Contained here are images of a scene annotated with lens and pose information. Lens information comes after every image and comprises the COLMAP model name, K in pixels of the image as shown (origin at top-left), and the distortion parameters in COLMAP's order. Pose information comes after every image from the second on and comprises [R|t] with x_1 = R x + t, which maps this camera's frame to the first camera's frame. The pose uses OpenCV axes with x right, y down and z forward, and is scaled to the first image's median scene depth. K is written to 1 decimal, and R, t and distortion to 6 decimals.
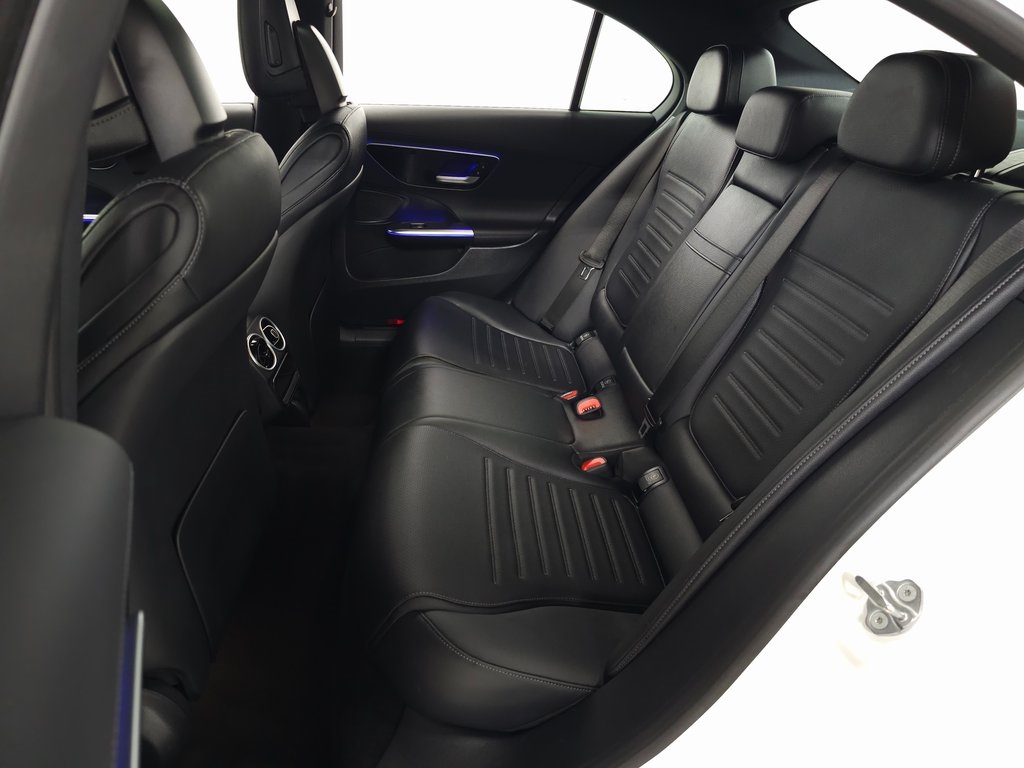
lens RADIAL K [[680.8, 0, 512.0], [0, 680.8, 384.0], [0, 0, 1]] dist [0.055604, 0.001169]
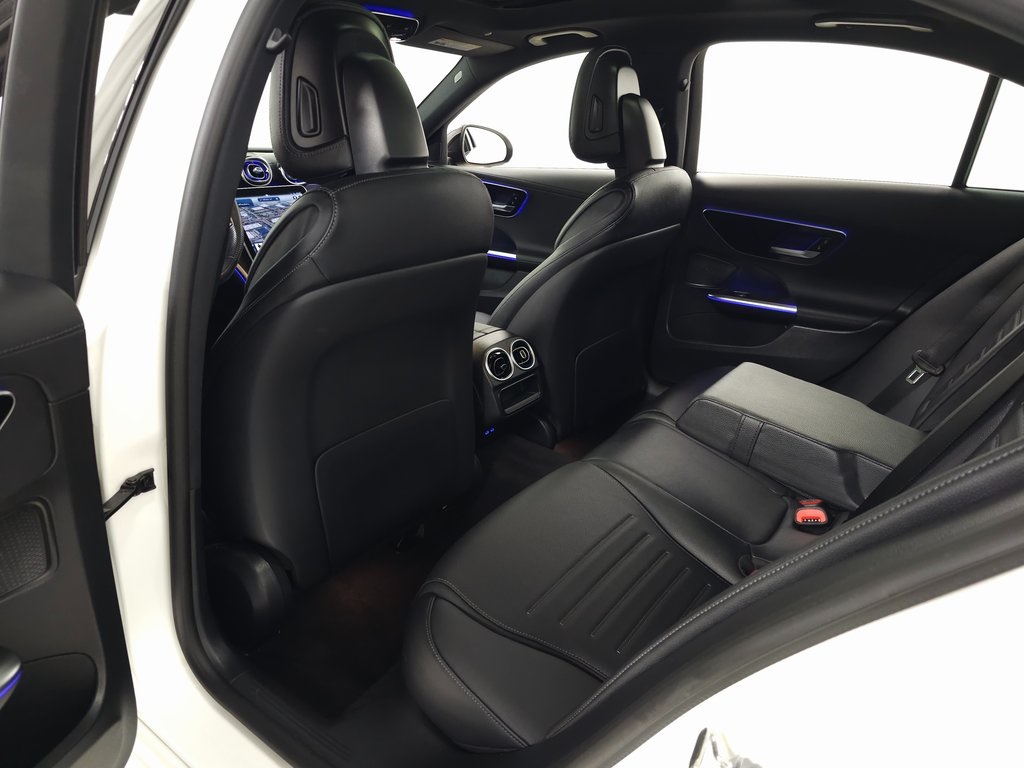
lens RADIAL K [[683.2, 0, 513.5], [0, 683.2, 389.4], [0, 0, 1]] dist [0.054298, -0.054659]
pose [[0.764981, 0.224456, -0.603674, 0.241035], [-0.287417, 0.957771, -0.008101, -0.002916], [0.576364, 0.179704, 0.797190, 0.066799]]
